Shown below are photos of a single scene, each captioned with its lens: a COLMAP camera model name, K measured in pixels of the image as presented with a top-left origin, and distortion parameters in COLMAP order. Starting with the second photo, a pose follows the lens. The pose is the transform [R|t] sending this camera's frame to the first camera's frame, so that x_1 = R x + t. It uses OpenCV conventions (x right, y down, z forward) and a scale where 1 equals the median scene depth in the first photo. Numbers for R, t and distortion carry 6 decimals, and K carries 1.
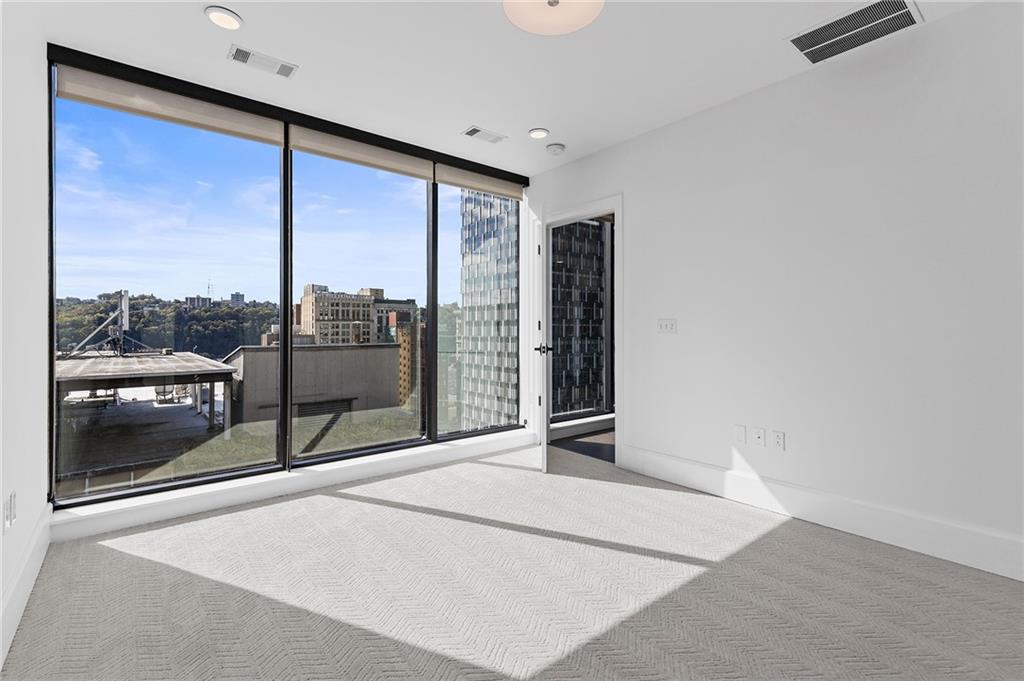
lens RADIAL K [[472.5, 0, 529.7], [0, 472.5, 328.4], [0, 0, 1]] dist [0.007713, -0.002558]
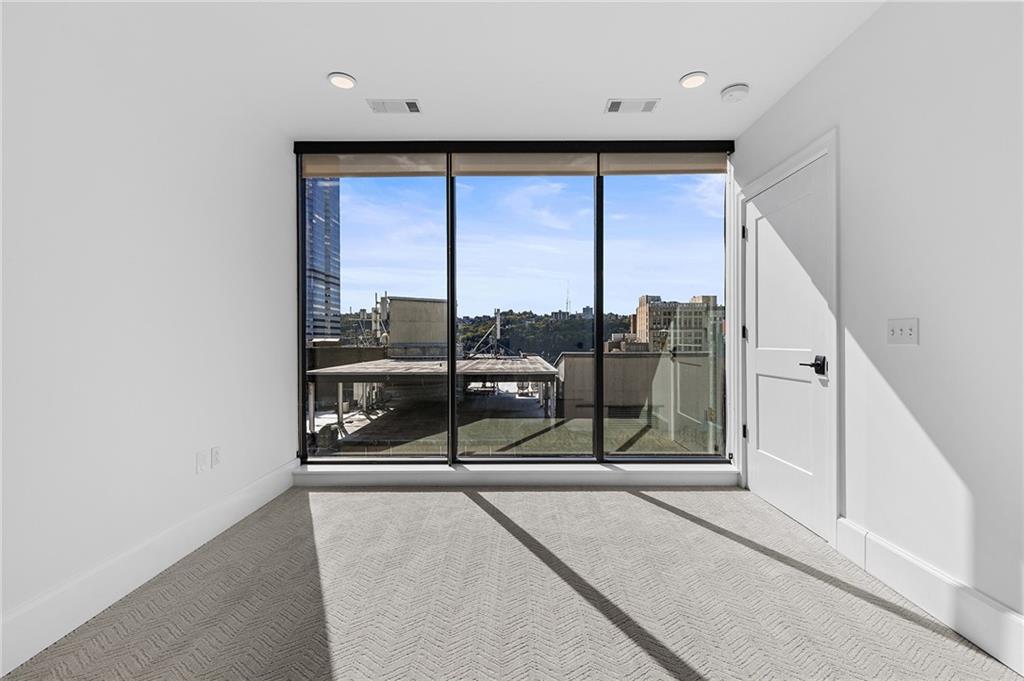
lens RADIAL K [[472.5, 0, 515.5], [0, 472.5, 334.7], [0, 0, 1]] dist [0.007713, -0.002558]
pose [[0.758367, -0.007190, -0.651789, 0.088260], [0.004711, 0.999974, -0.005550, 0.000450], [0.651811, 0.001139, 0.758380, 0.068545]]
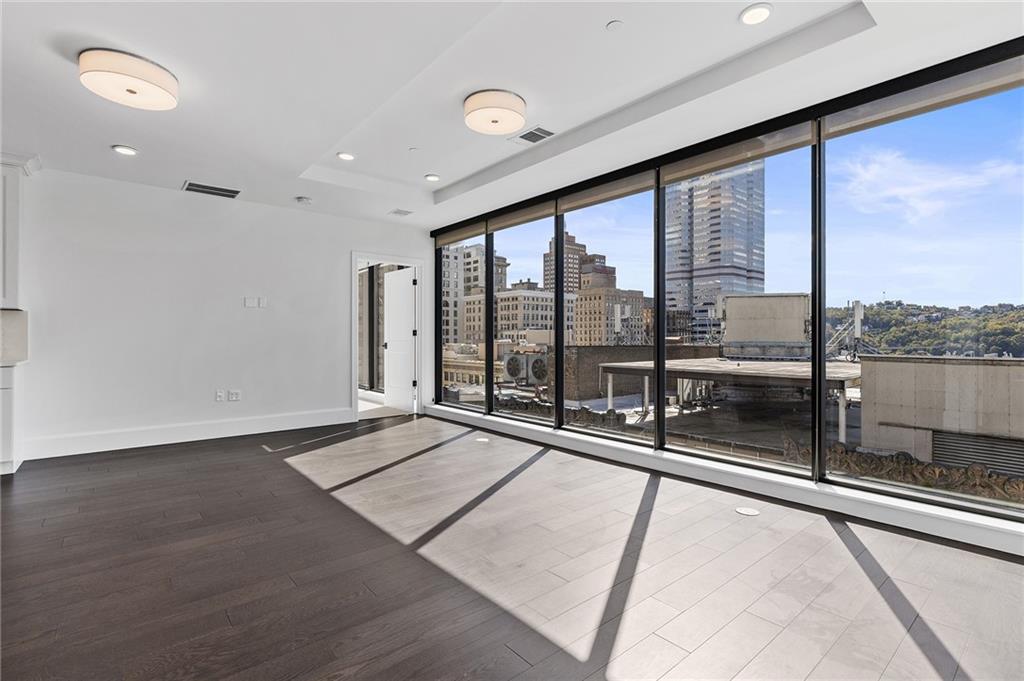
lens RADIAL K [[481.7, 0, 500.8], [0, 481.7, 347.6], [0, 0, 1]] dist [-0.016155, 0.005479]
pose [[-0.025642, 0.021124, -0.999448, 0.255171], [0.002898, 0.999774, 0.021056, 0.001389], [0.999667, -0.002357, -0.025698, 0.215054]]
